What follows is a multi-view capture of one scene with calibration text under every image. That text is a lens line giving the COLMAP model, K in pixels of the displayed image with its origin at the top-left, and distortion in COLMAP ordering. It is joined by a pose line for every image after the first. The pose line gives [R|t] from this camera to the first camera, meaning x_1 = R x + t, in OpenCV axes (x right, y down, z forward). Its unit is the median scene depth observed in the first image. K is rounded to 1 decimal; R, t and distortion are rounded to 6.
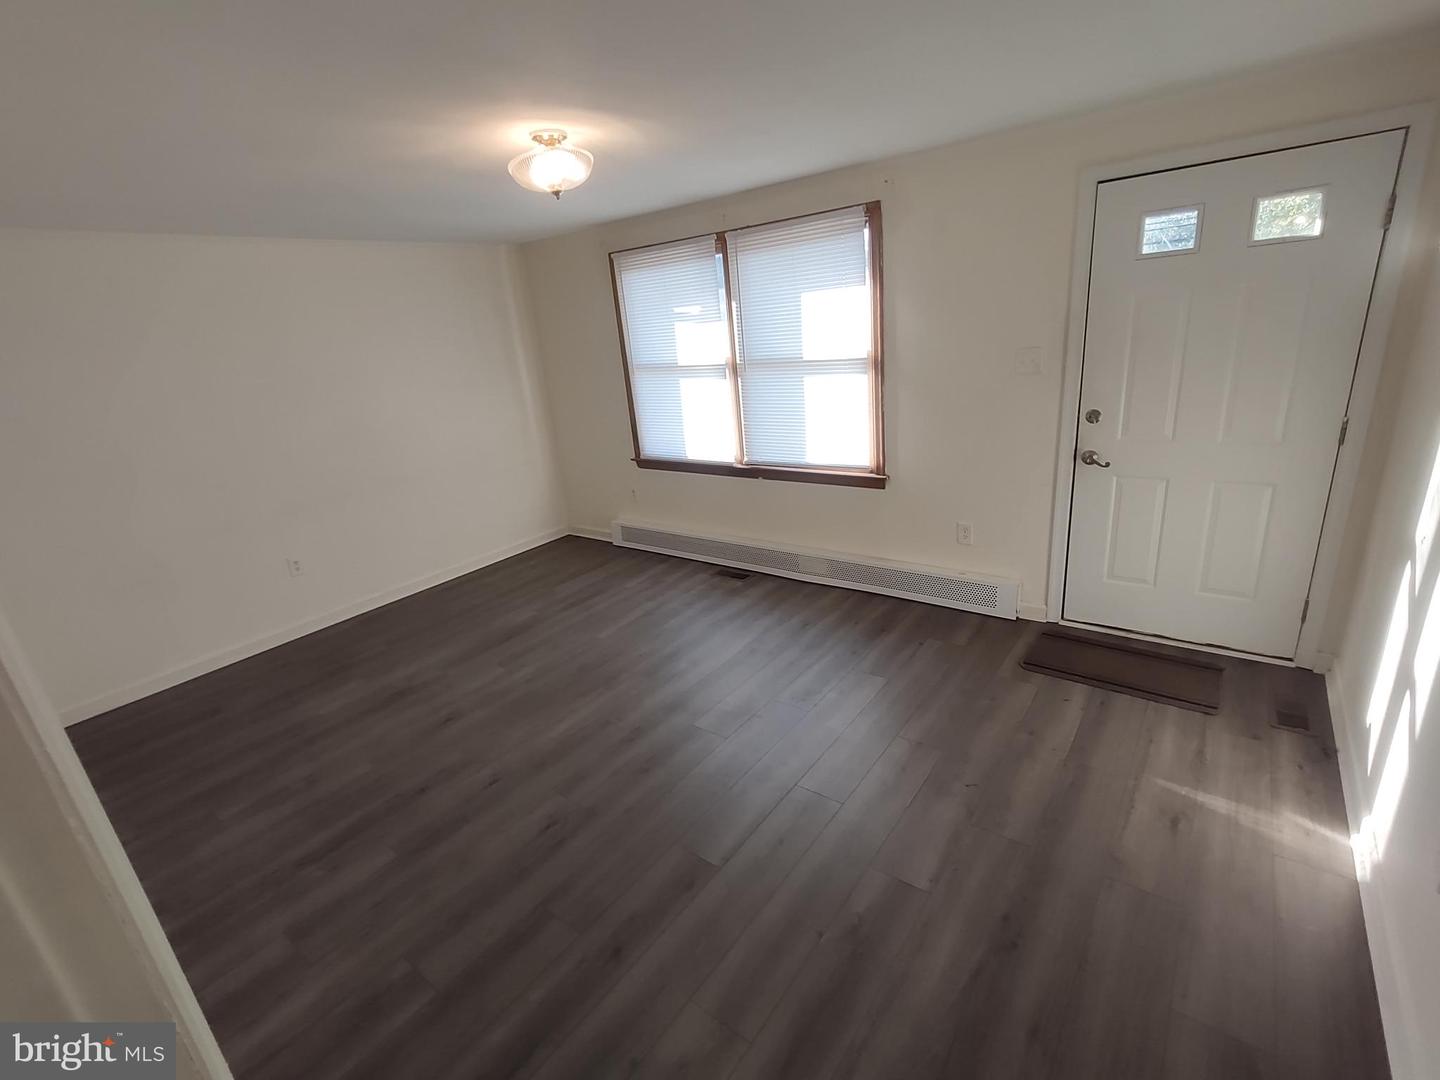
lens RADIAL K [[651.4, 0, 728.3], [0, 651.4, 539.3], [0, 0, 1]] dist [0.003860, 0.000009]
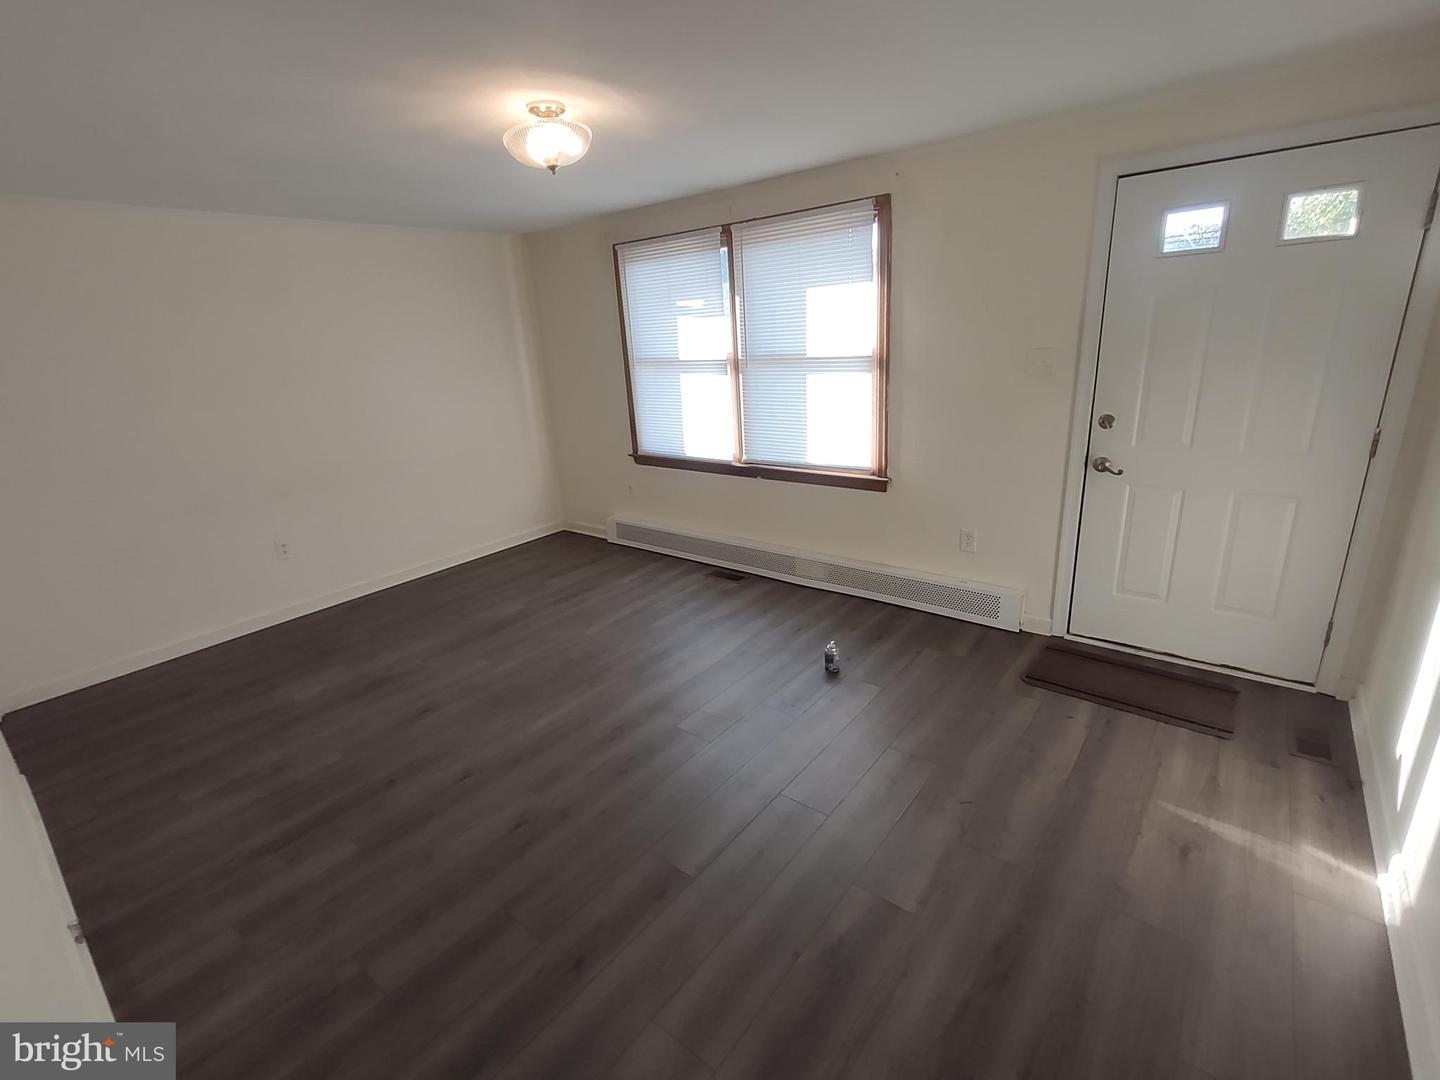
lens RADIAL K [[651.4, 0, 716.7], [0, 651.4, 536.5], [0, 0, 1]] dist [0.003860, 0.000009]
pose [[0.999117, 0.035228, -0.022903, 0.016031], [-0.035574, 0.999256, -0.014886, 0.015775], [0.022362, 0.015688, 0.999627, 0.033827]]
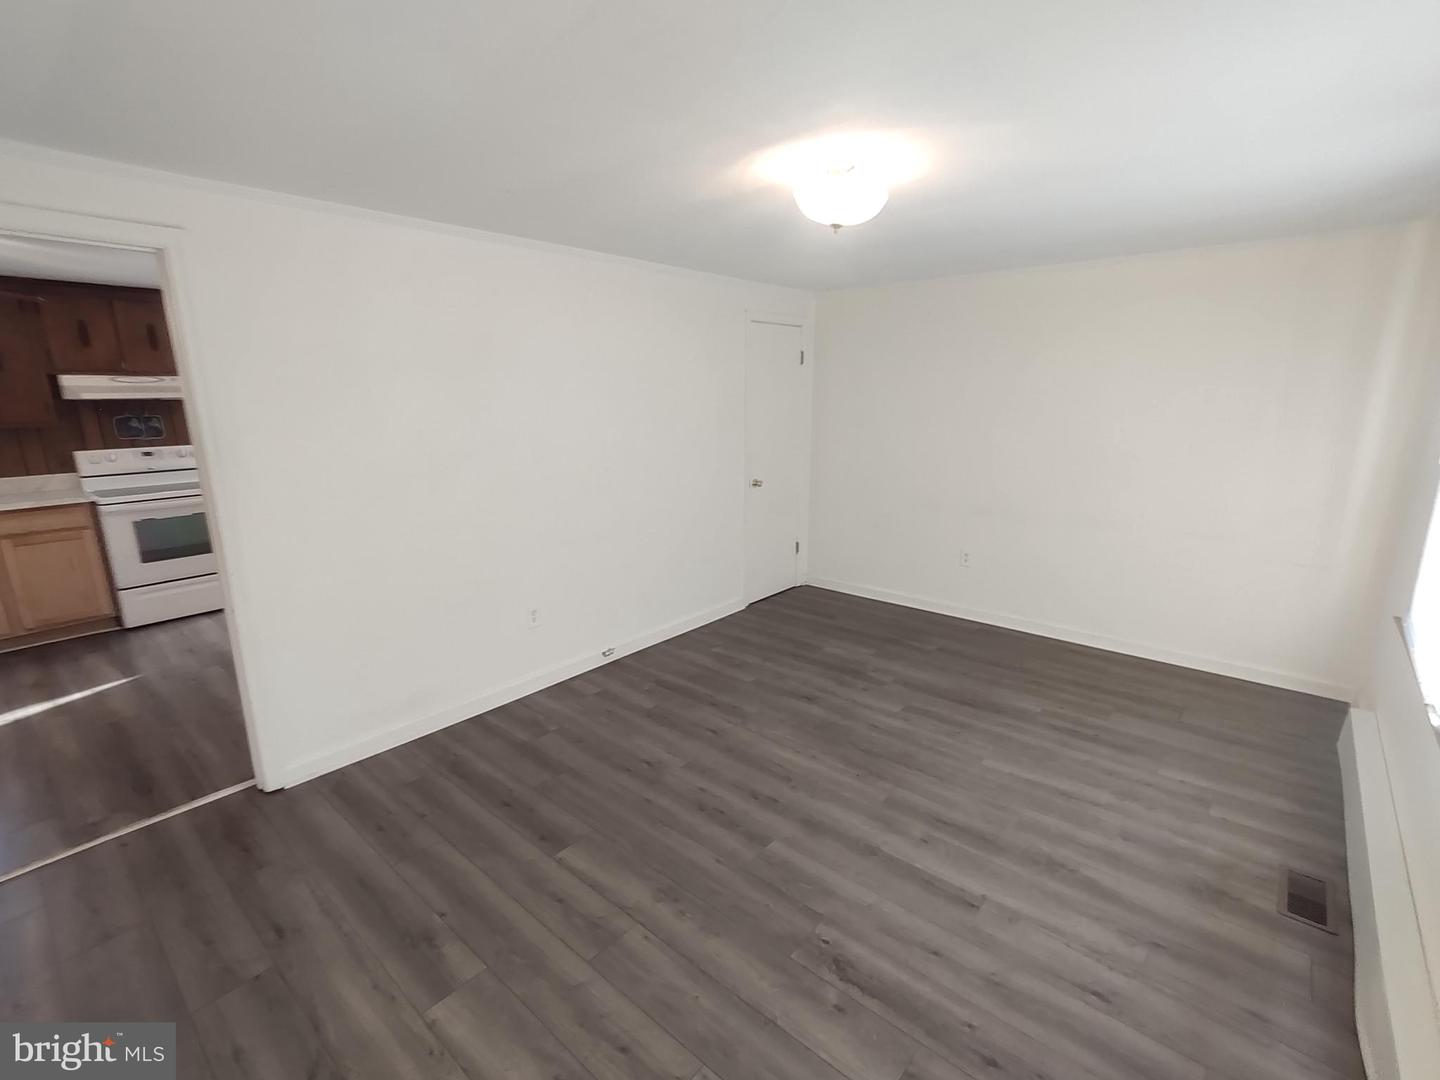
lens RADIAL K [[651.4, 0, 731.4], [0, 651.4, 547.4], [0, 0, 1]] dist [0.003860, 0.000009]
pose [[-0.046854, 0.320820, -0.945981, 0.566146], [-0.309676, 0.895697, 0.319105, -0.280697], [0.949687, 0.307899, 0.057383, 0.695813]]
